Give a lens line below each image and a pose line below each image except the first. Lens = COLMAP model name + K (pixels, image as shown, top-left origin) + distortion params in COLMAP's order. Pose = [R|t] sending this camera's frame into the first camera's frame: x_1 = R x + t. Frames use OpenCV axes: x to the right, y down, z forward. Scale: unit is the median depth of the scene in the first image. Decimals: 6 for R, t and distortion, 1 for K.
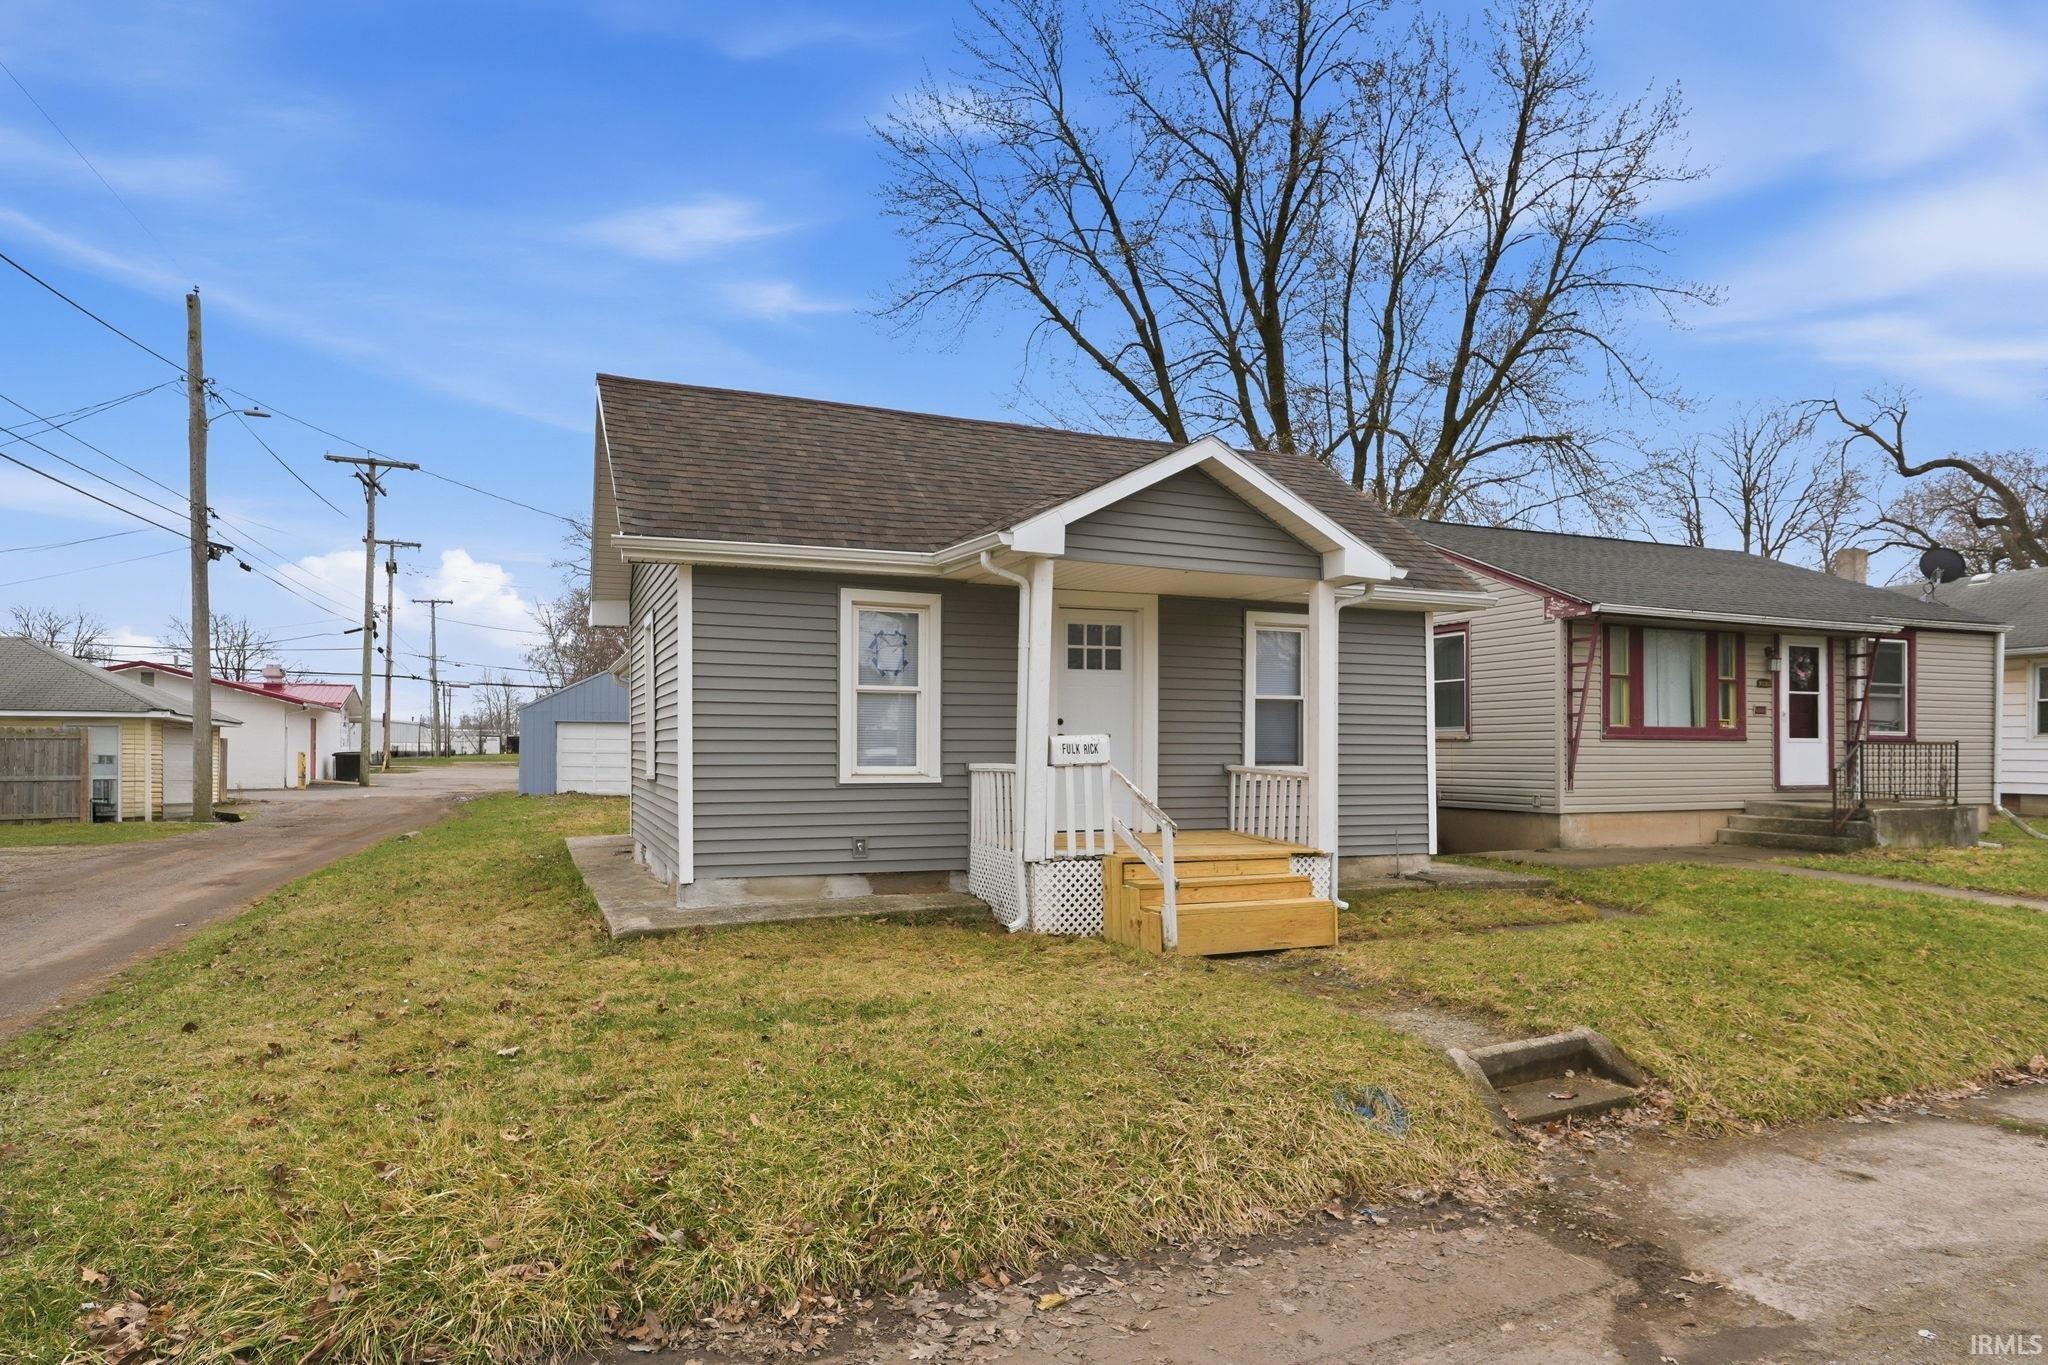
lens RADIAL K [[1036.7, 0, 1018.2], [0, 1036.7, 737.1], [0, 0, 1]] dist [-0.001119, 0.000089]
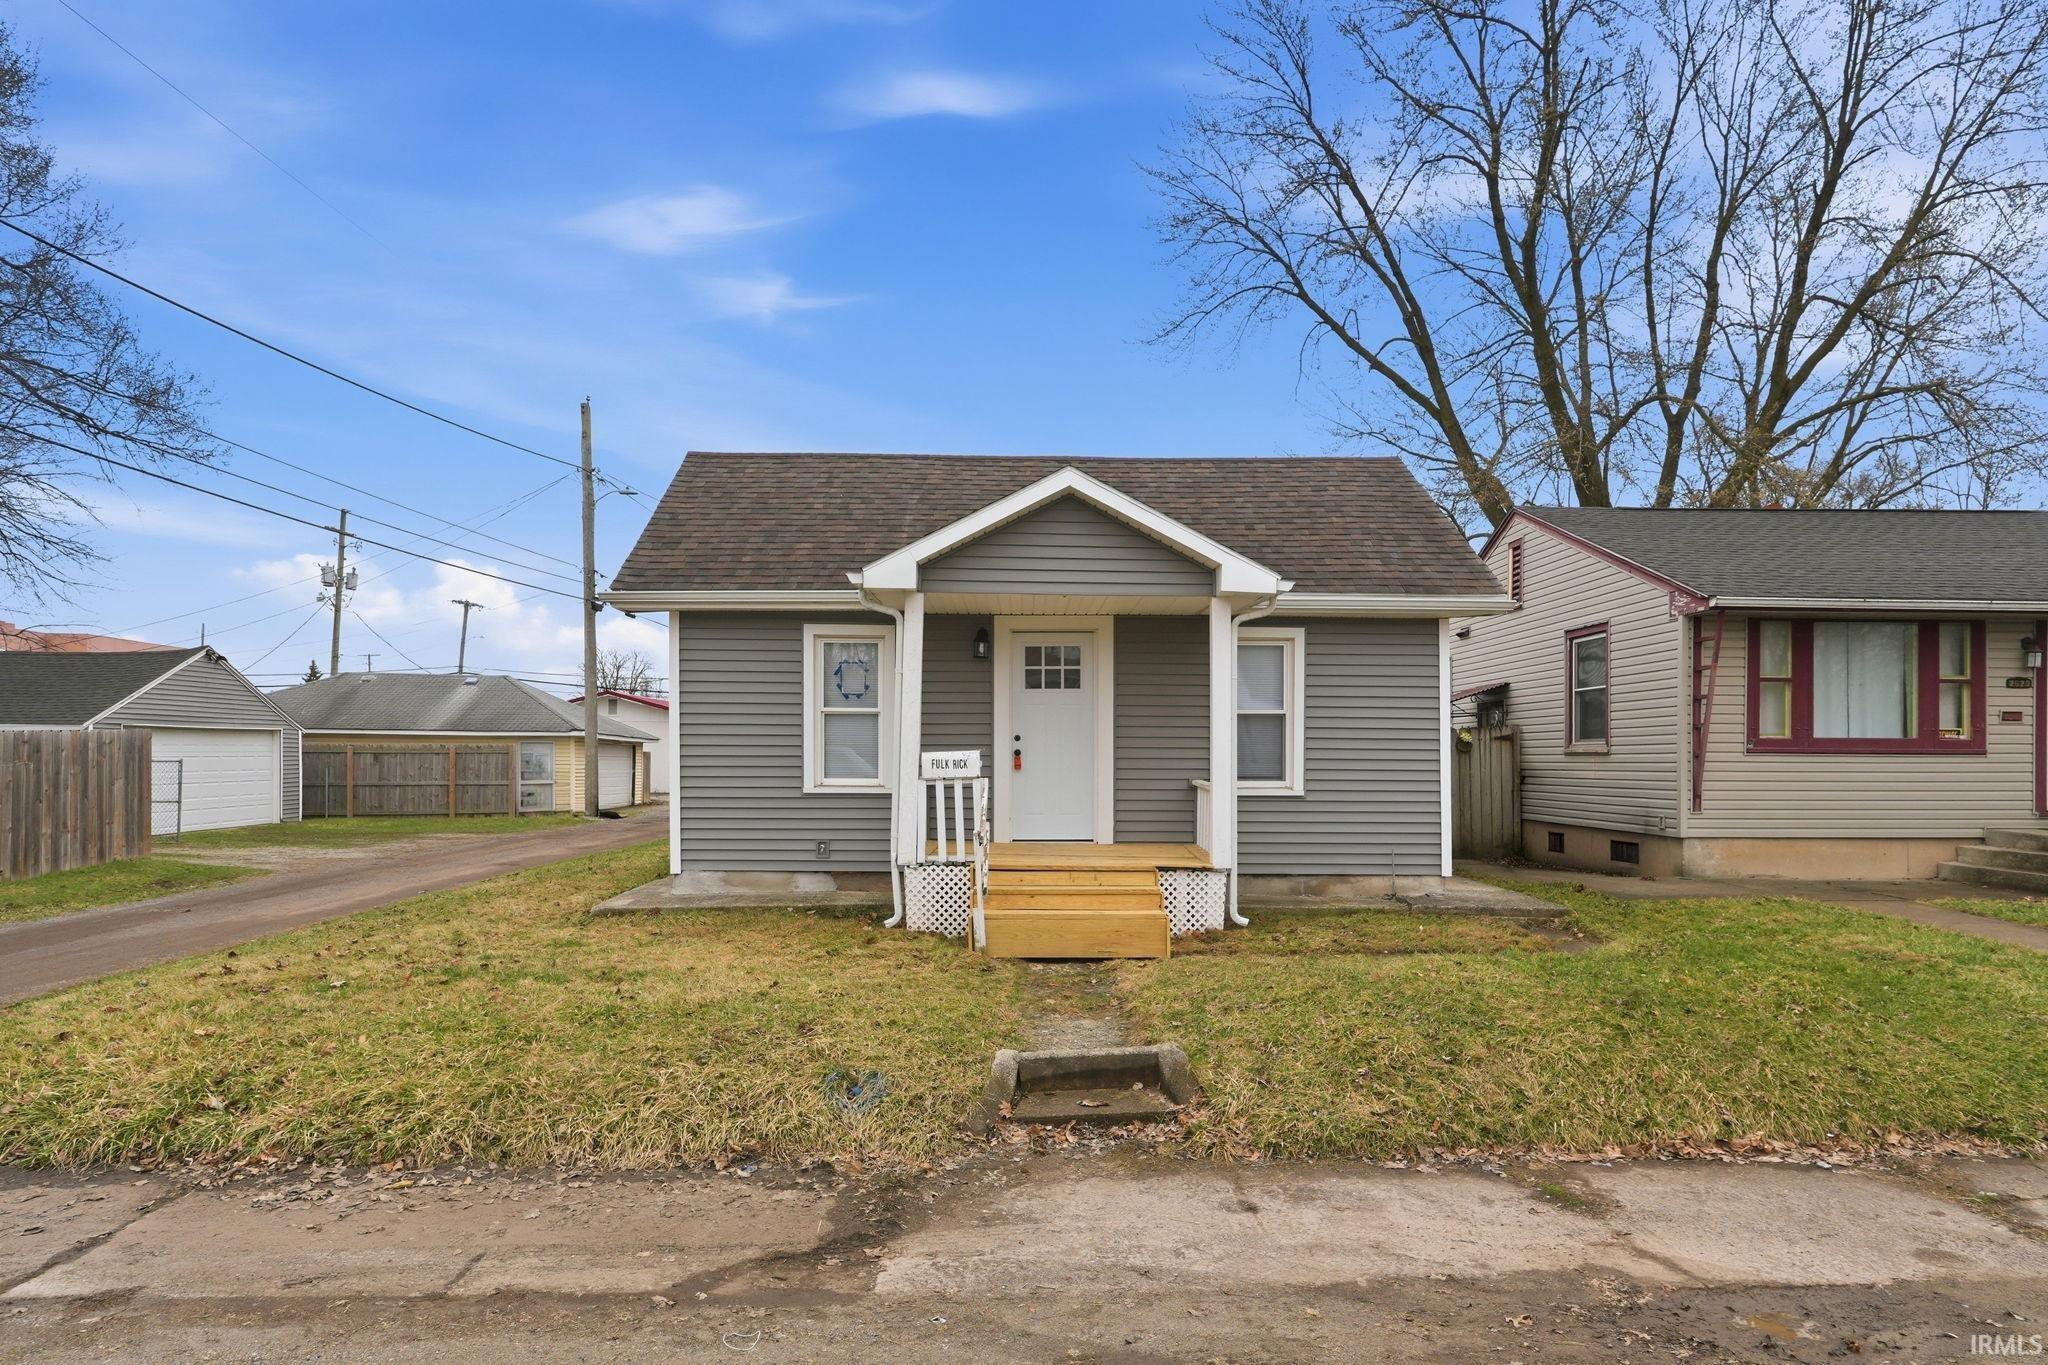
lens RADIAL K [[1011.0, 0, 1031.9], [0, 1011.0, 755.3], [0, 0, 1]] dist [-0.001459, -0.000840]
pose [[0.945124, -0.000027, -0.326712, 0.392060], [0.002121, 0.999979, 0.006052, -0.003305], [0.326705, -0.006412, 0.945105, 0.015386]]
